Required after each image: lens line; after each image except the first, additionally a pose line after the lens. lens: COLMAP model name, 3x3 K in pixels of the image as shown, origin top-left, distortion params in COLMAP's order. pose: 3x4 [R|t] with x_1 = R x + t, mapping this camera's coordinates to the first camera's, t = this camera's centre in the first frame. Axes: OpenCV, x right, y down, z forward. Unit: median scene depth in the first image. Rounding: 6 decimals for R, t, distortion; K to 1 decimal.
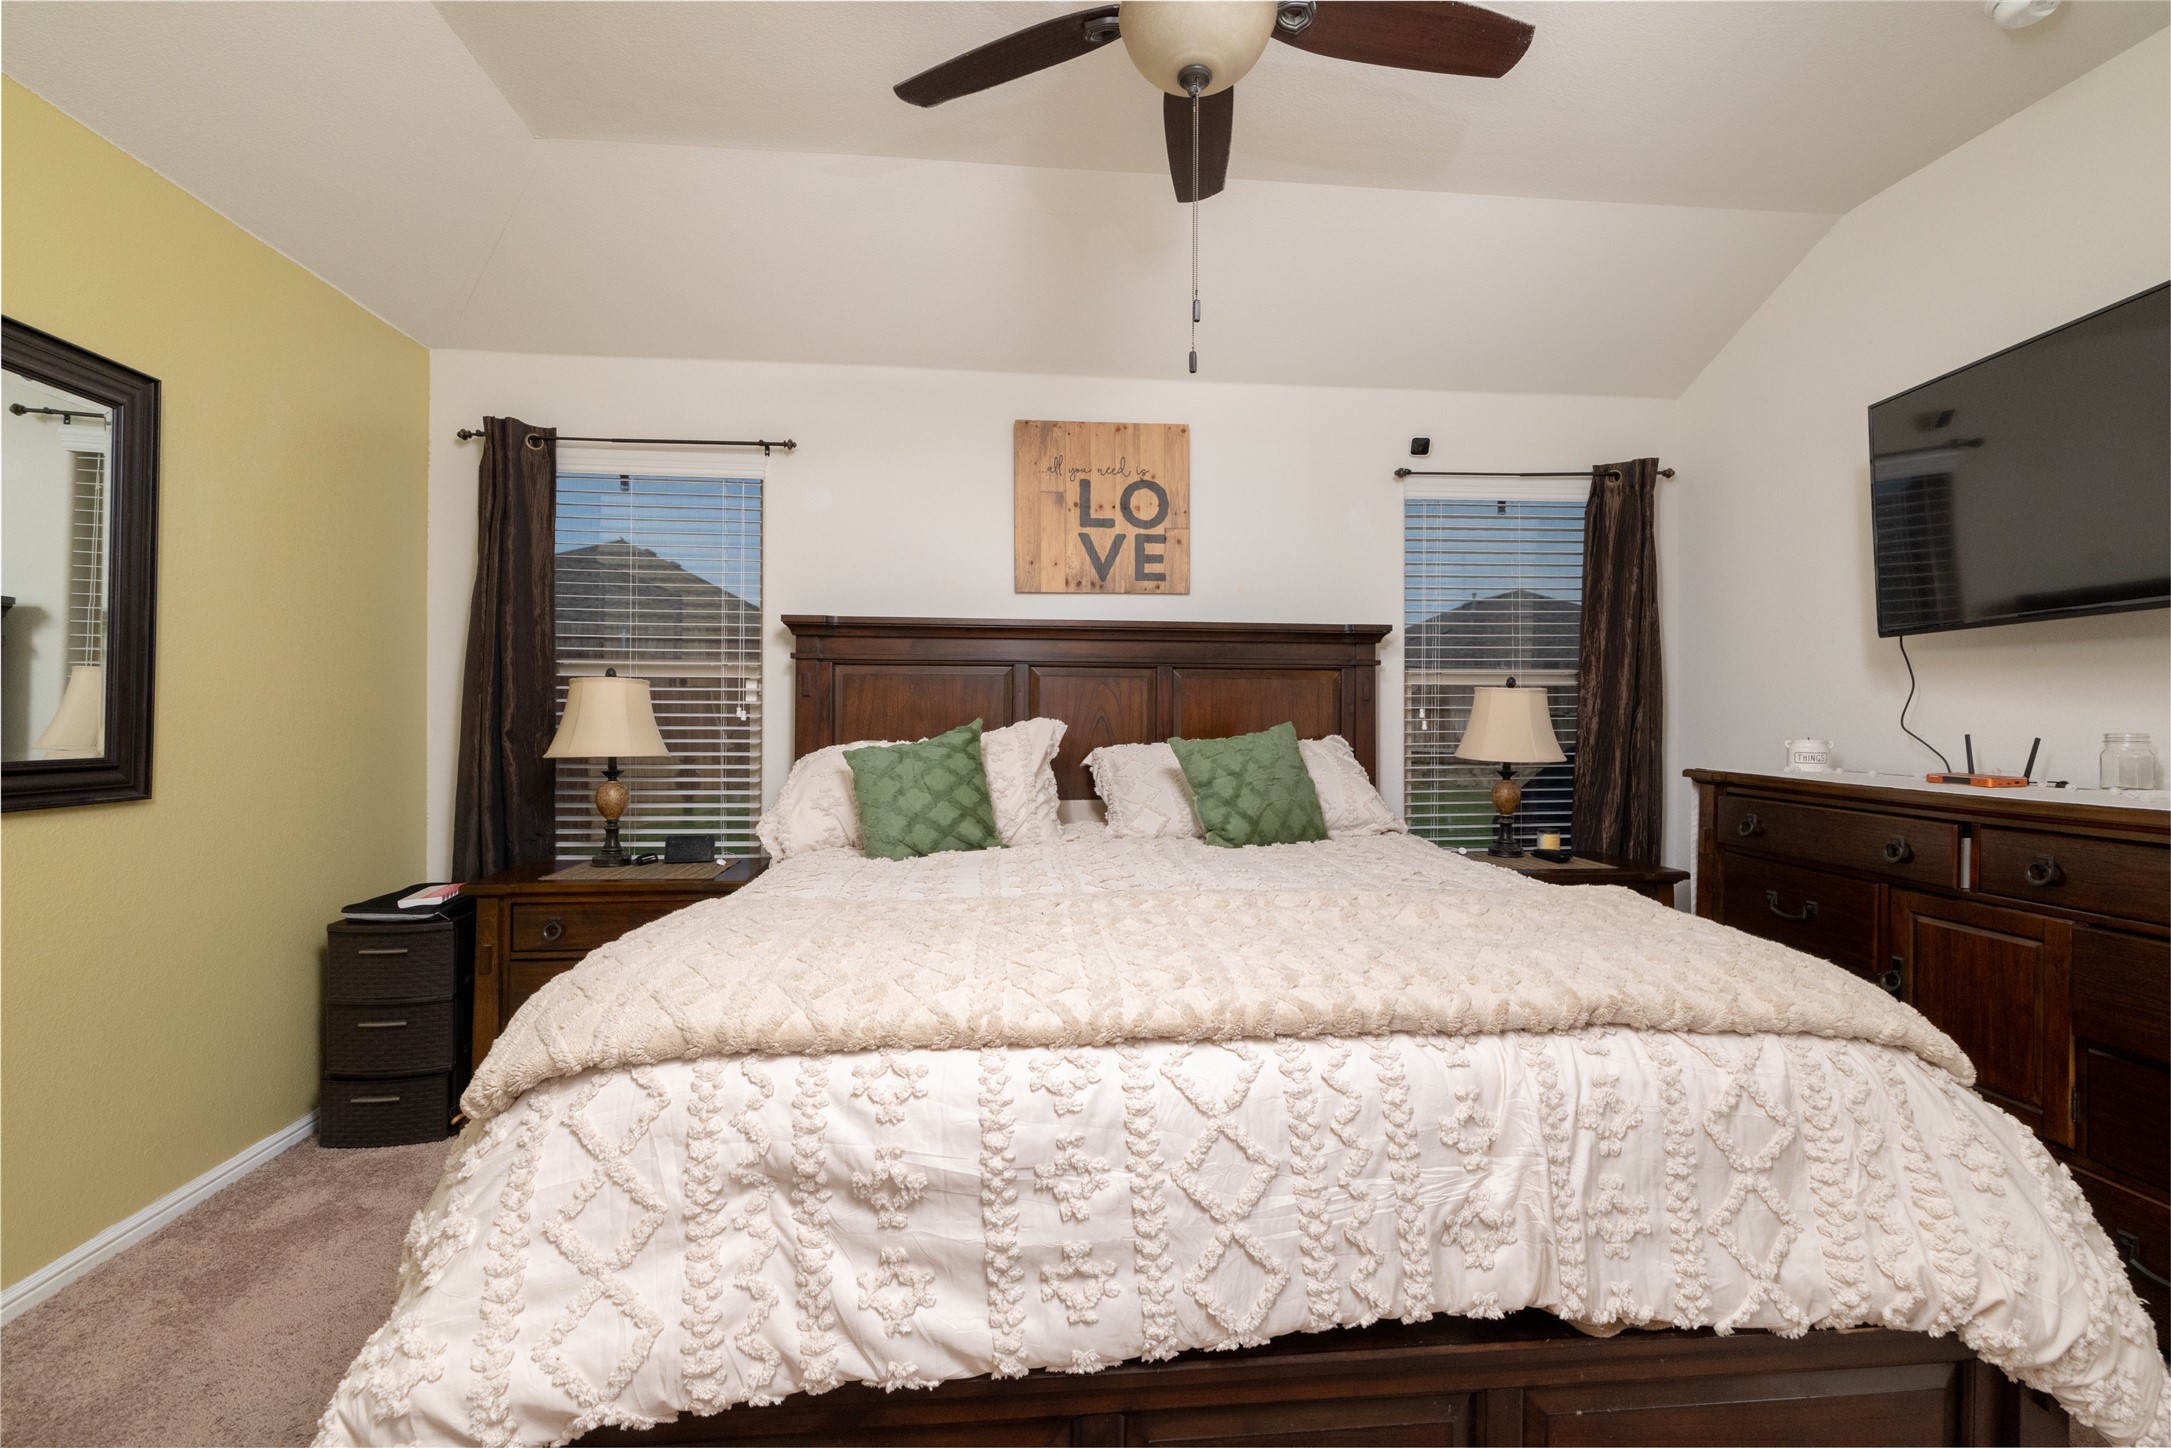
lens RADIAL K [[937.5, 0, 1083.8], [0, 937.5, 714.5], [0, 0, 1]] dist [-0.000779, 0.001105]
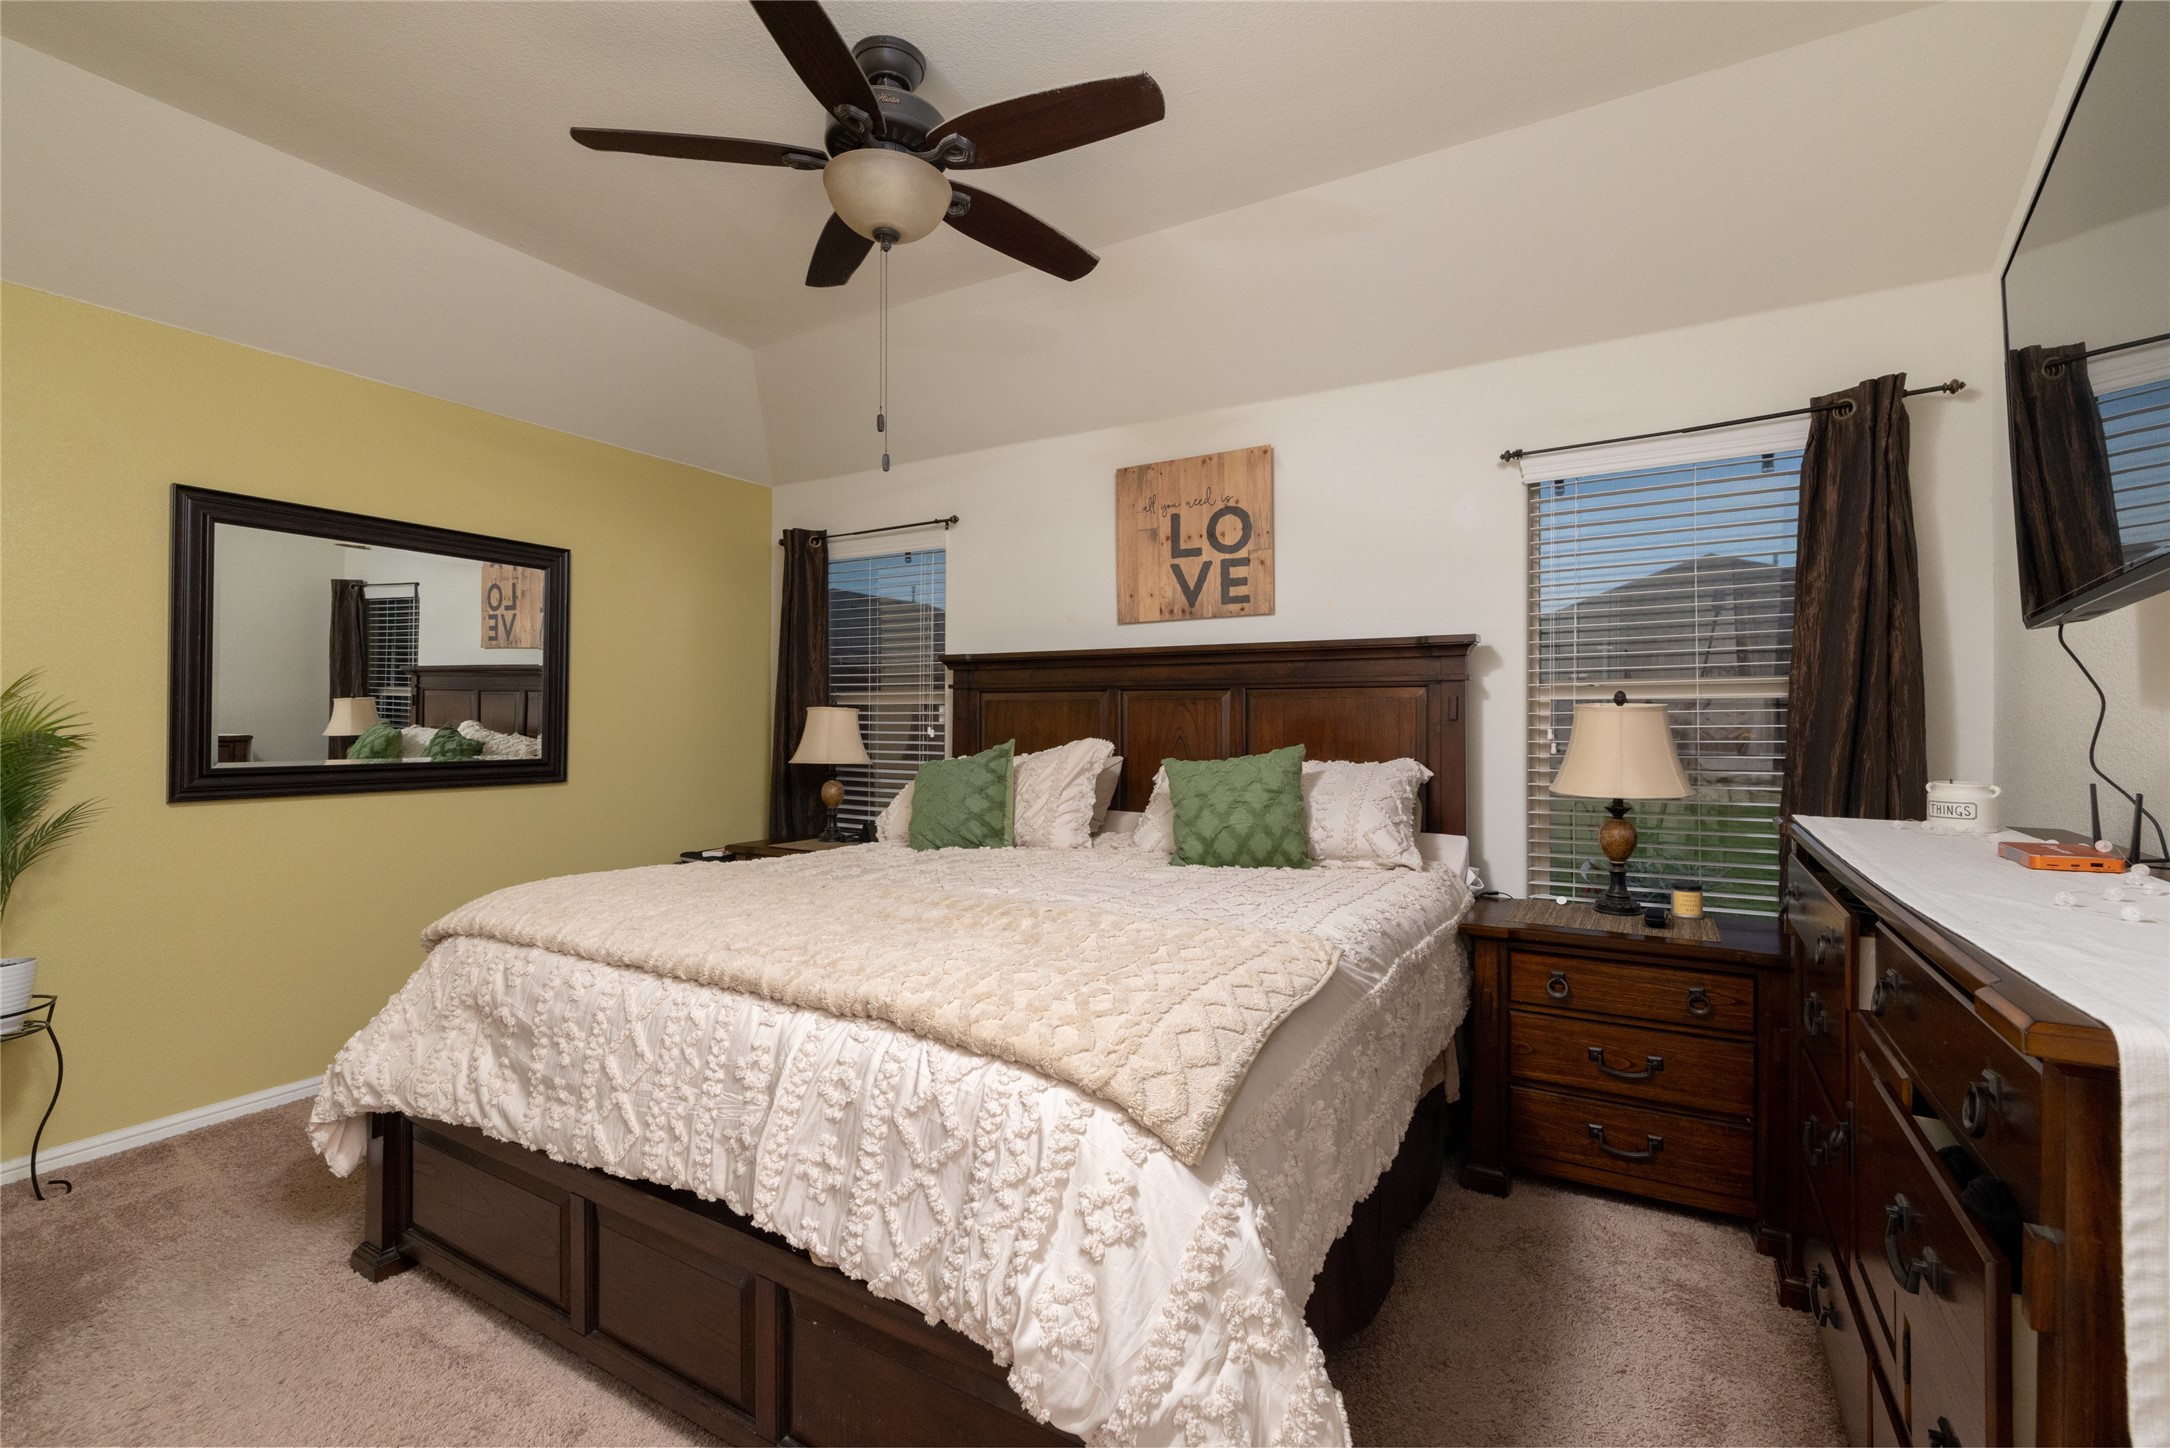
lens RADIAL K [[937.1, 0, 1089.8], [0, 937.1, 722.3], [0, 0, 1]] dist [-0.000779, 0.001105]
pose [[0.810685, 0.000097, -0.585483, 0.549692], [0.003589, 0.999980, 0.005136, -0.018741], [0.585472, -0.006265, 0.810668, 0.075542]]
